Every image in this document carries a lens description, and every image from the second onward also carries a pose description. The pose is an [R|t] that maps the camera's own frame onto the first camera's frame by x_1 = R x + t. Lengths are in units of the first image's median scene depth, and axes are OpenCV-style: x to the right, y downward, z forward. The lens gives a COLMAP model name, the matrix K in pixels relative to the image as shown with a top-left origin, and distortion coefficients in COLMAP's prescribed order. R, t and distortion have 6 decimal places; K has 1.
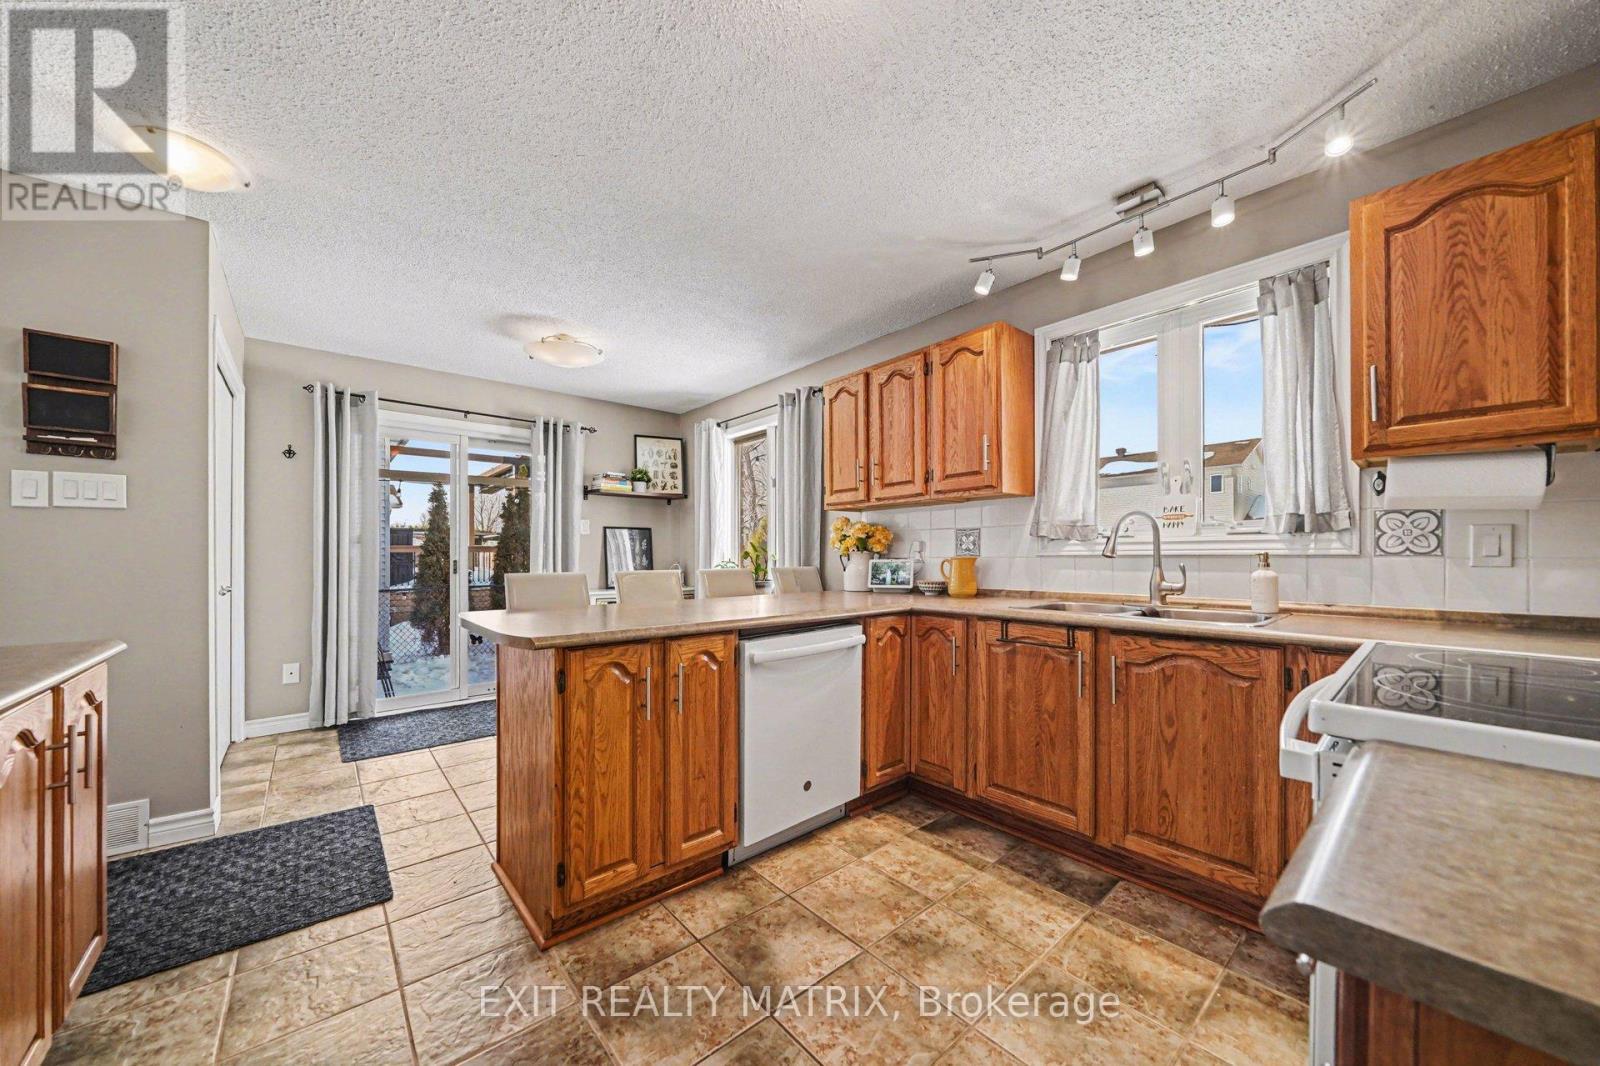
lens RADIAL K [[585.7, 0, 807.8], [0, 585.7, 550.0], [0, 0, 1]] dist [-0.002815, -0.000623]
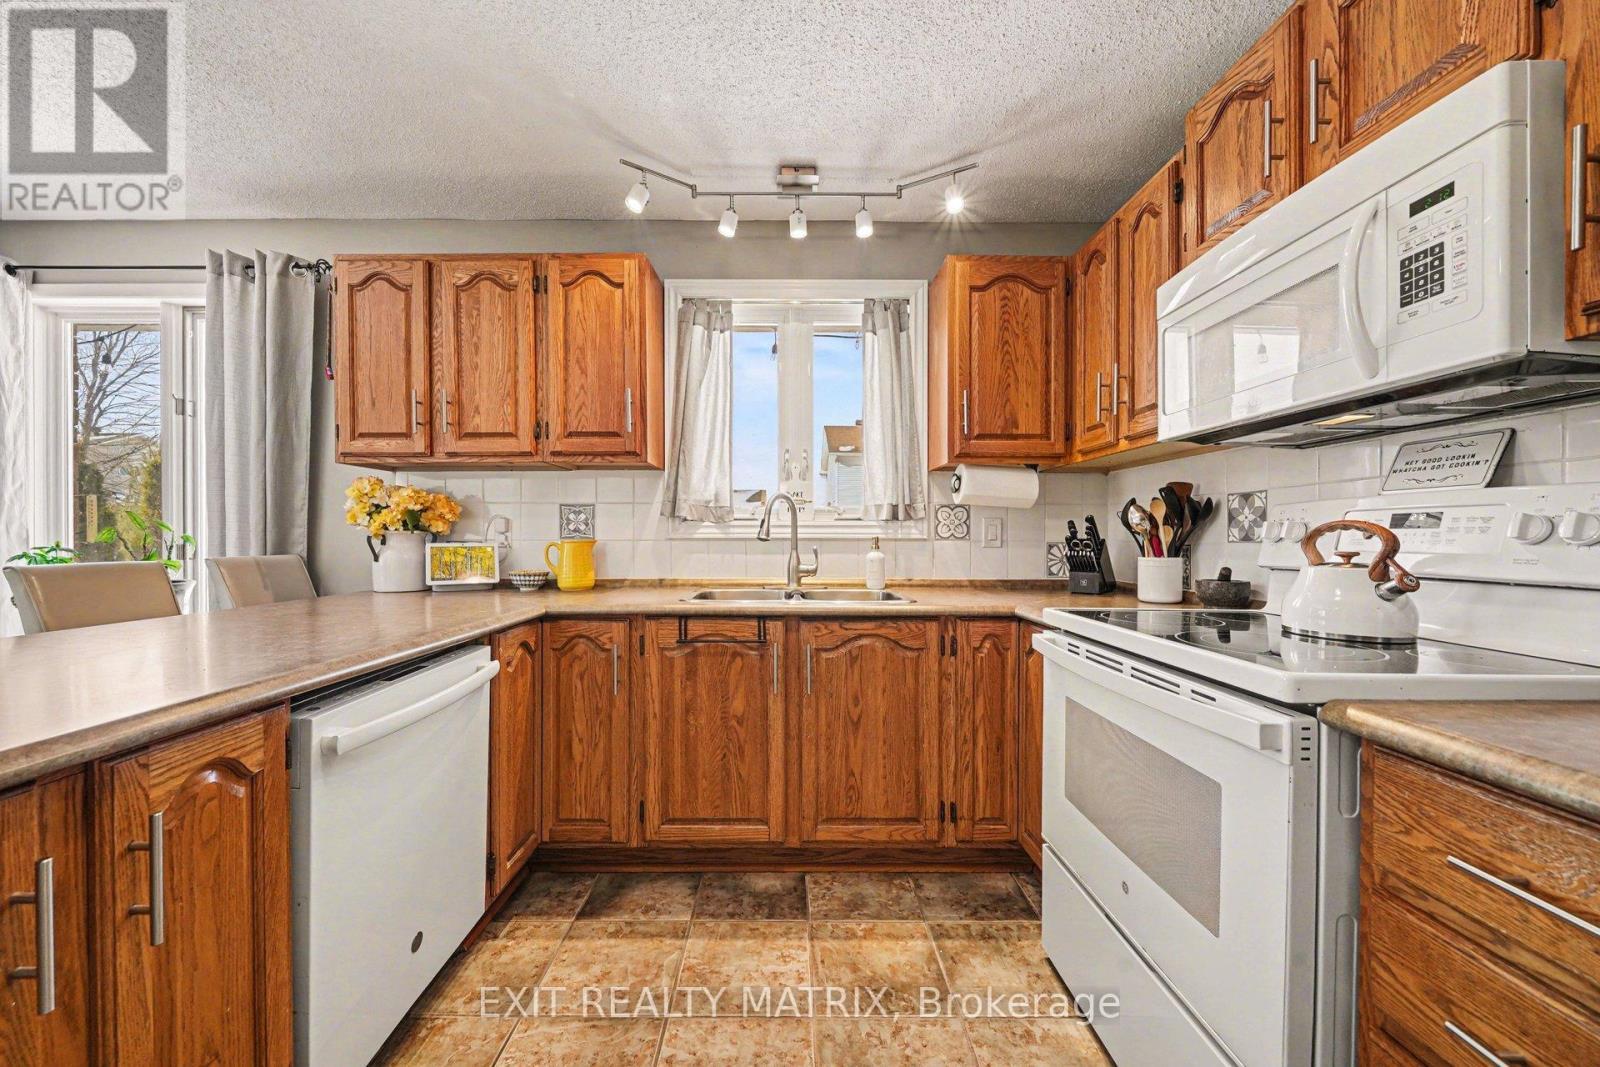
lens RADIAL K [[585.7, 0, 791.3], [0, 585.7, 541.2], [0, 0, 1]] dist [-0.002815, -0.000623]
pose [[0.647409, 0.001943, 0.762140, -0.192795], [-0.010809, 0.999920, 0.006633, 0.007214], [-0.762066, -0.012532, 0.647378, 0.354794]]
